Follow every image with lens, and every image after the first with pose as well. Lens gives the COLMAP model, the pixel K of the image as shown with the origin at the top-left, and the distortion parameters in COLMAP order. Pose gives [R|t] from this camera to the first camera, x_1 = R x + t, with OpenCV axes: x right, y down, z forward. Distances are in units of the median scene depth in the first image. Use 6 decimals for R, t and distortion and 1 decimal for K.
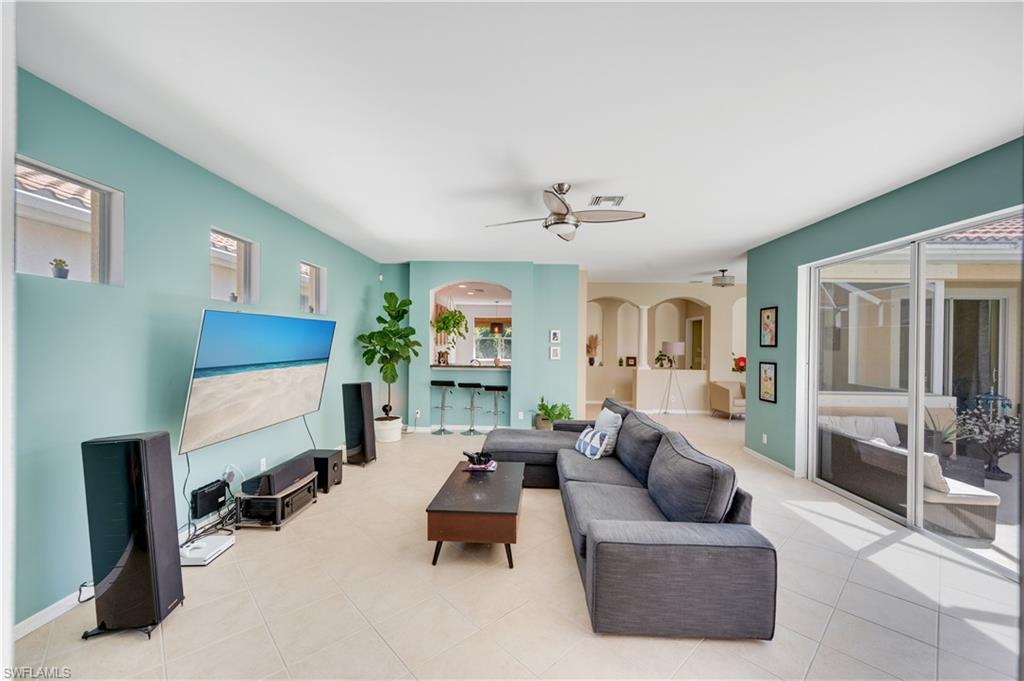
lens RADIAL K [[407.0, 0, 510.1], [0, 407.0, 342.7], [0, 0, 1]] dist [0.000101, 0.000093]
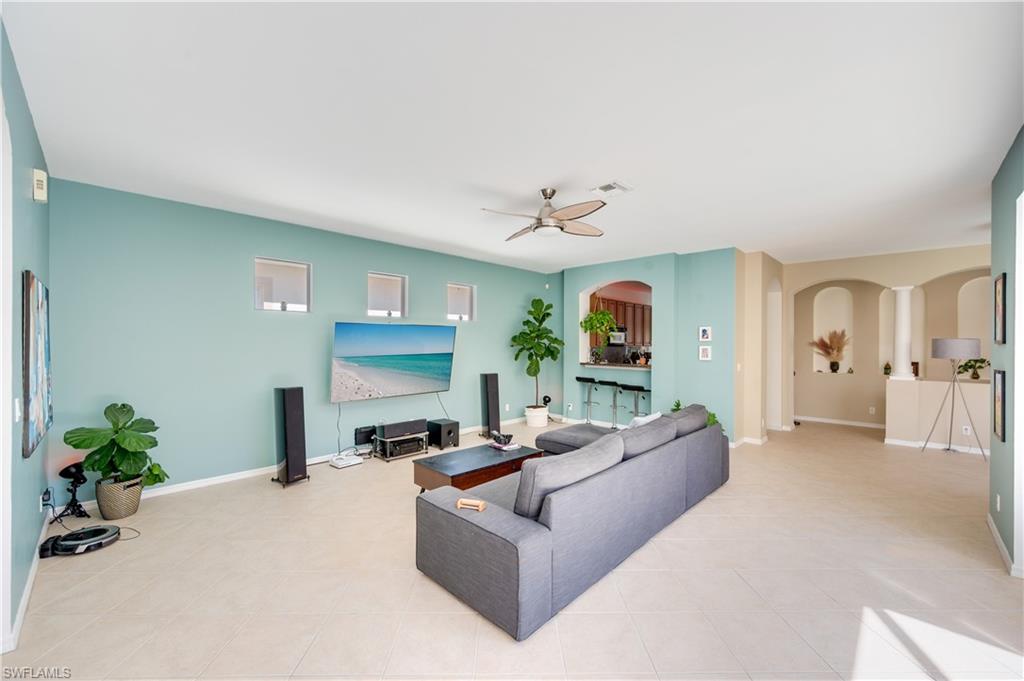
lens RADIAL K [[405.2, 0, 512.0], [0, 405.2, 340.5], [0, 0, 1]] dist [0.001645, 0.000107]
pose [[0.741745, -0.009090, -0.670620, 0.370836], [0.002371, 0.999937, -0.010931, 0.006943], [0.670678, 0.006518, 0.741720, 0.077368]]
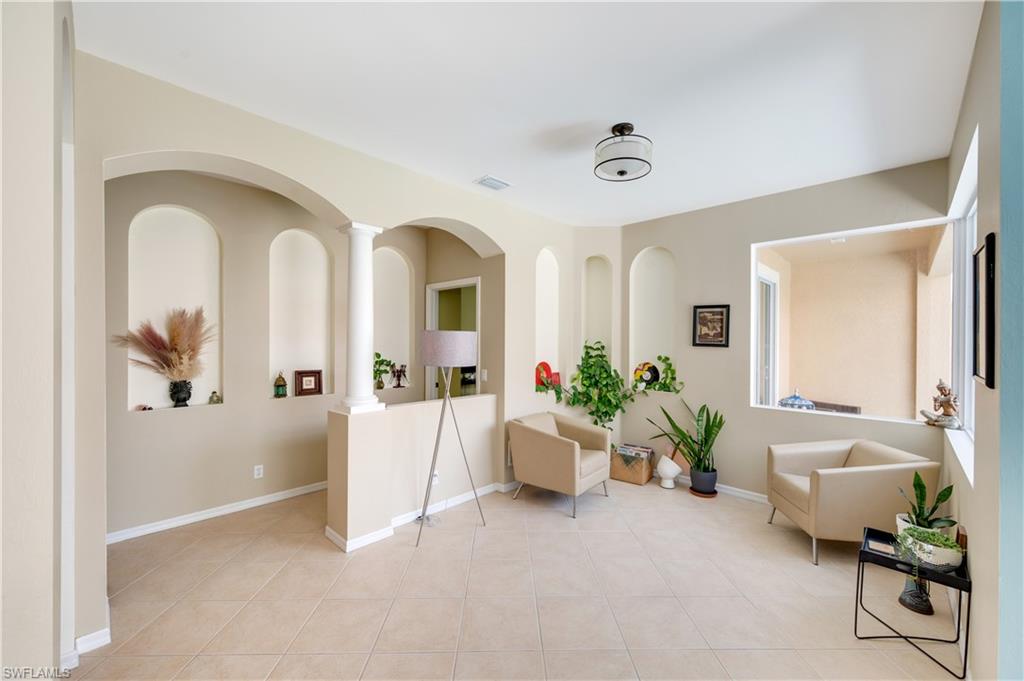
lens RADIAL K [[407.0, 0, 510.1], [0, 407.0, 342.7], [0, 0, 1]] dist [0.000101, 0.000093]
pose [[0.665085, -0.012024, 0.746671, 0.190581], [0.002743, 0.999903, 0.013659, 0.004375], [-0.746763, -0.007036, 0.665053, 0.843088]]
